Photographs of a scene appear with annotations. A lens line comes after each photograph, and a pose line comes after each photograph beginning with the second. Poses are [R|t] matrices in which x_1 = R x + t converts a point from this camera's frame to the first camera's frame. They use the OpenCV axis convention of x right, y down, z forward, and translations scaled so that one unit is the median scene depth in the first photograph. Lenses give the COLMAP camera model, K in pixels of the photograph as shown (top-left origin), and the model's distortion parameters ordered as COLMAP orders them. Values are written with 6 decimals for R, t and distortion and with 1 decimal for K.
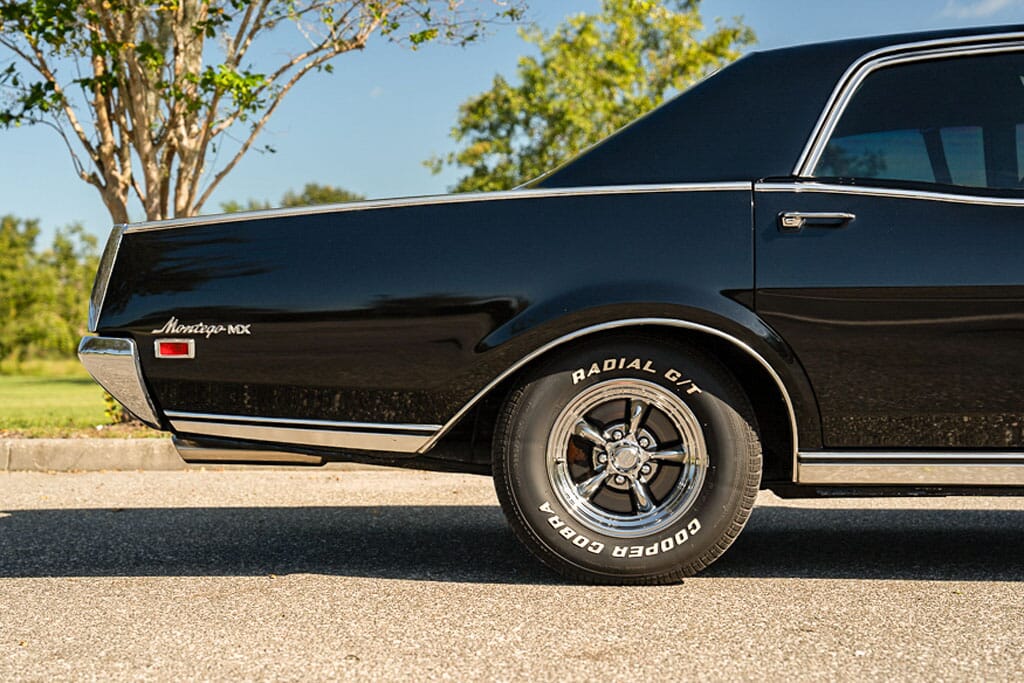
lens RADIAL K [[1974.8, 0, 513.4], [0, 1974.8, 338.9], [0, 0, 1]] dist [0.023509, 0.000000]
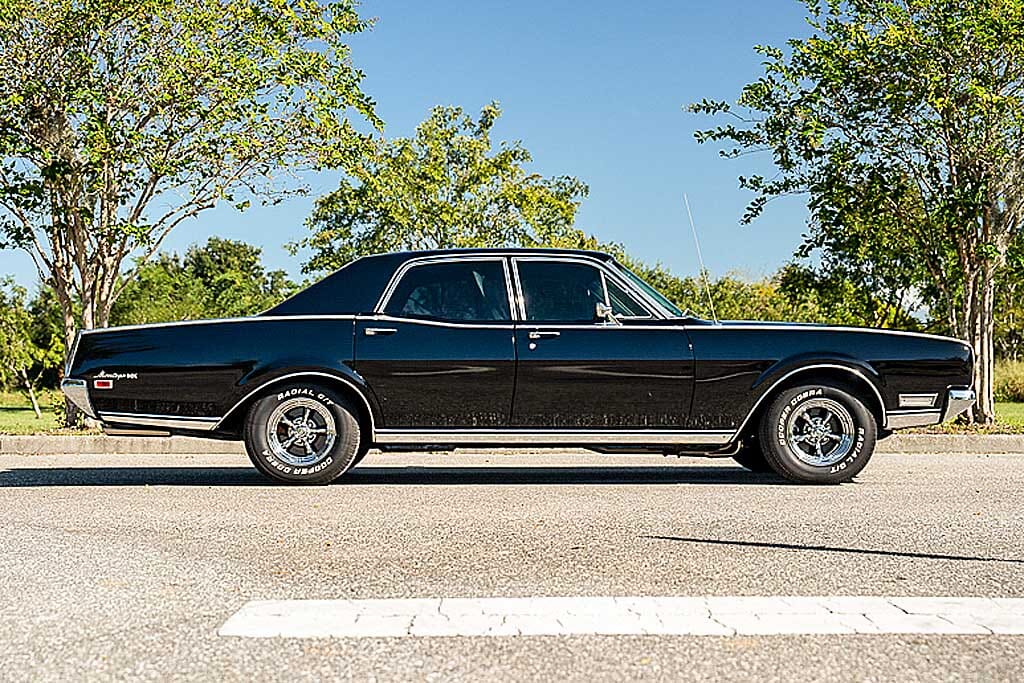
lens RADIAL K [[1574.3, 0, 510.4], [0, 1574.3, 341.8], [0, 0, 1]] dist [0.089056, 0.000000]
pose [[0.996129, 0.007455, 0.087588, 0.125752], [-0.005630, 0.999762, -0.021066, -0.007436], [-0.087724, 0.020491, 0.995934, -0.796930]]
